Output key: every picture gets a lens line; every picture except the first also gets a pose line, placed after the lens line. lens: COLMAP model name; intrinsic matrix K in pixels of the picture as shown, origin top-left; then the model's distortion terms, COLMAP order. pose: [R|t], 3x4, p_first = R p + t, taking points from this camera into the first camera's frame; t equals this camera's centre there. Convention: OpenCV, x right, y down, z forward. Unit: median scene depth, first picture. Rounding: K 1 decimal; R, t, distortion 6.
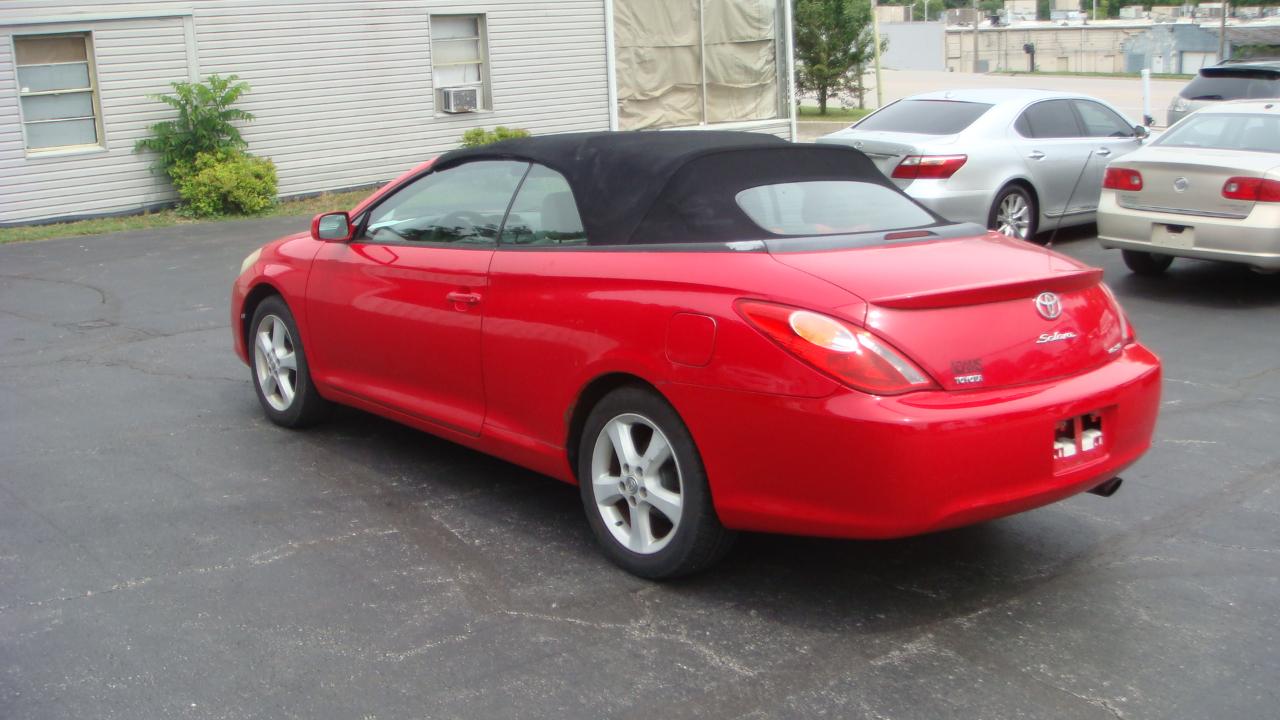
lens RADIAL K [[1354.1, 0, 659.2], [0, 1354.1, 358.1], [0, 0, 1]] dist [-0.191499, 0.180099]
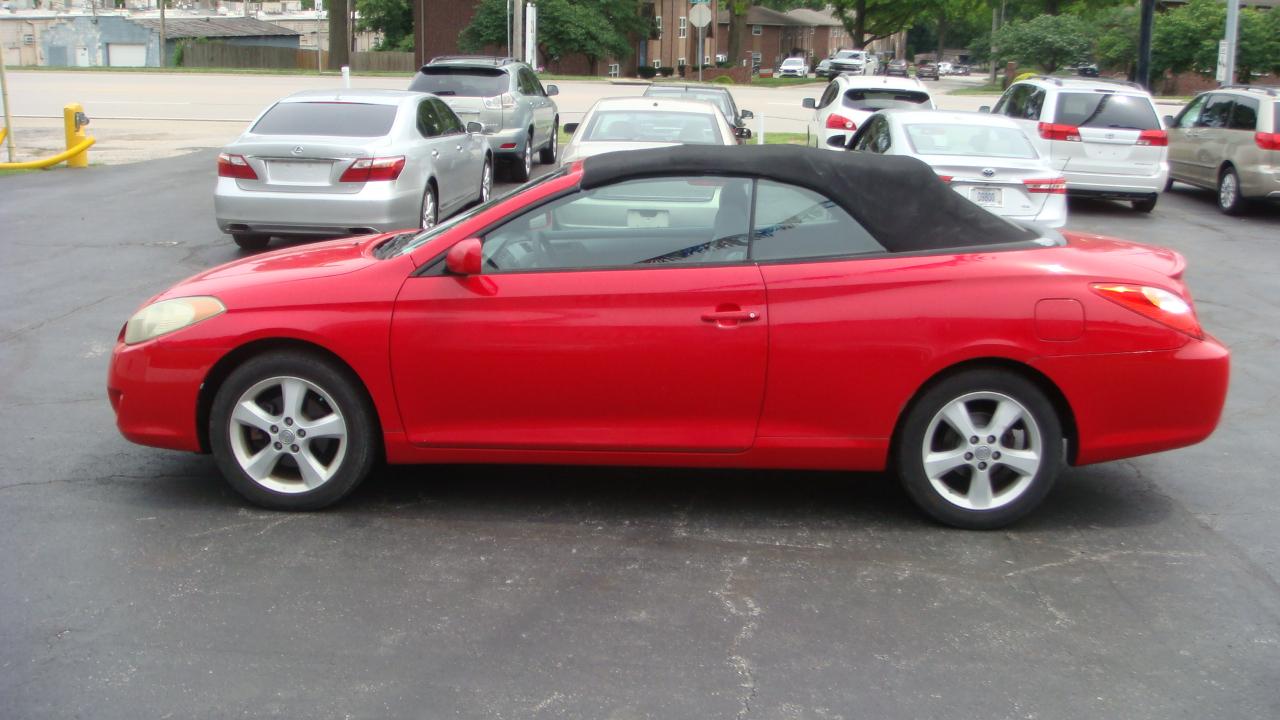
lens RADIAL K [[1354.0, 0, 669.7], [0, 1354.0, 363.6], [0, 0, 1]] dist [-0.190999, 0.174833]
pose [[0.674912, -0.133764, 0.725672, -0.324393], [0.125486, 0.989913, 0.065763, -0.029013], [-0.727149, 0.046678, 0.684890, 0.124989]]
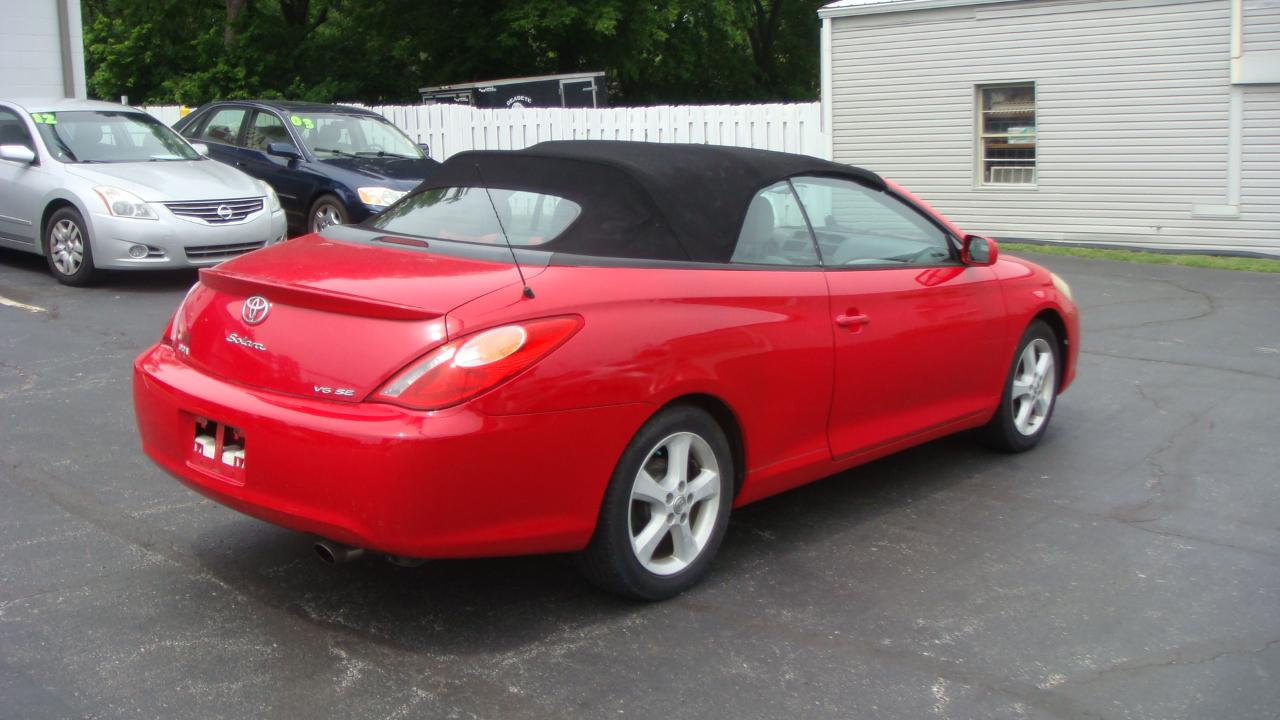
lens RADIAL K [[1339.2, 0, 655.5], [0, 1339.2, 355.2], [0, 0, 1]] dist [-0.188128, 0.185649]
pose [[0.153321, 0.183239, -0.971039, 0.375434], [-0.216645, 0.964984, 0.147889, -0.062600], [0.964136, 0.187696, 0.187650, 0.327014]]
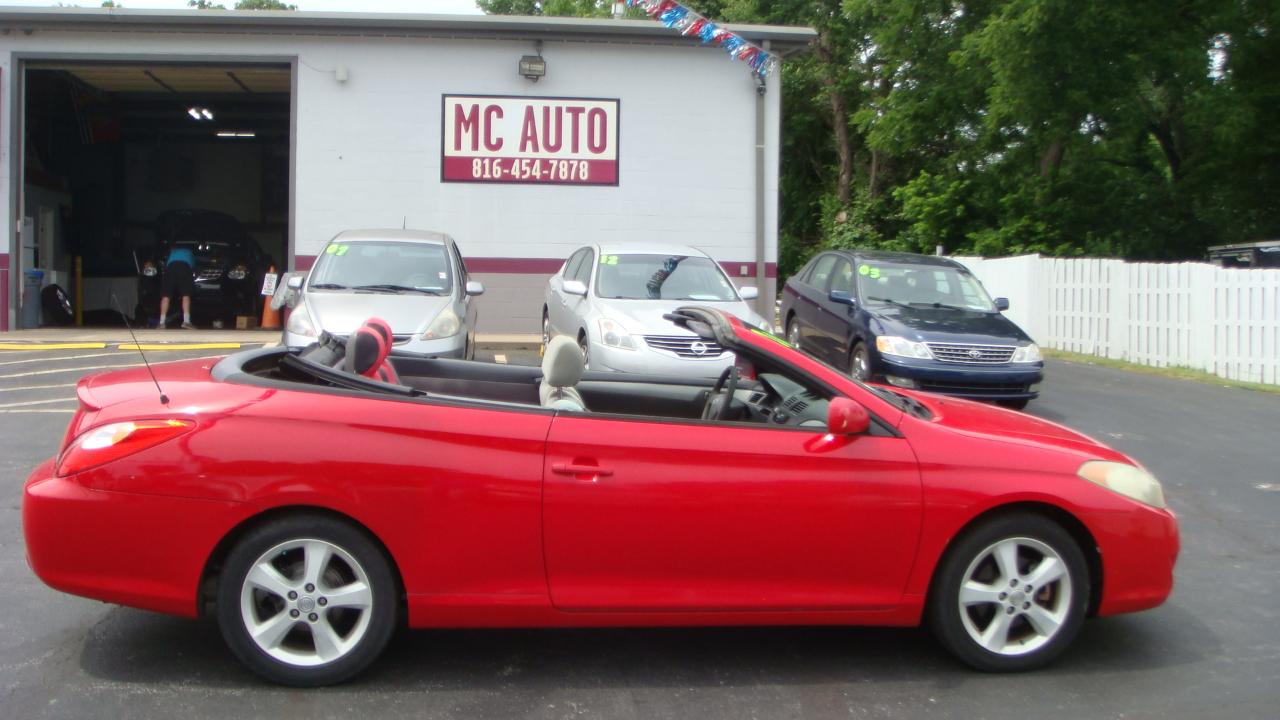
lens RADIAL K [[1347.7, 0, 676.6], [0, 1347.7, 396.2], [0, 0, 1]] dist [-0.189829, 0.167299]
pose [[-0.529831, 0.082037, -0.844126, 0.315759], [-0.195589, 0.956662, 0.215739, -0.127259], [0.825242, 0.279407, -0.490824, 0.623858]]
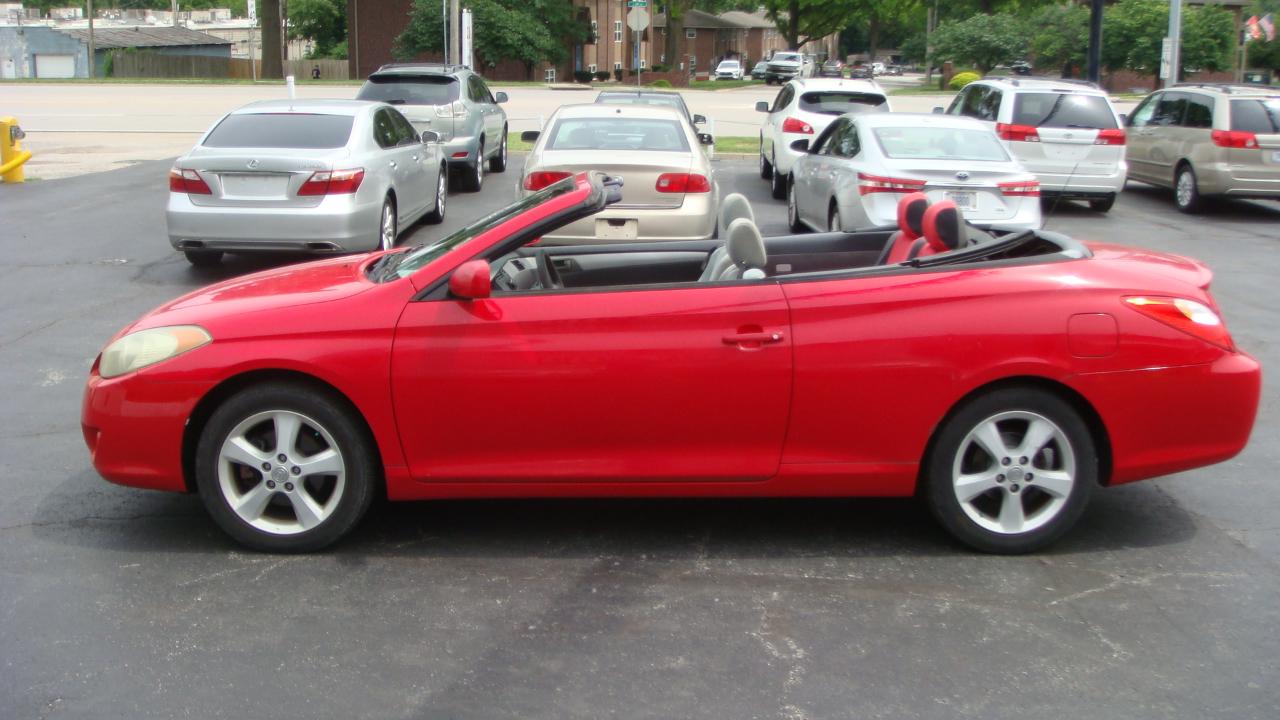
lens RADIAL K [[1354.1, 0, 659.2], [0, 1354.1, 358.1], [0, 0, 1]] dist [-0.191499, 0.180099]
pose [[0.642608, -0.141824, 0.752955, -0.323419], [0.142320, 0.987712, 0.064580, -0.036128], [-0.752862, 0.065661, 0.654895, 0.153498]]
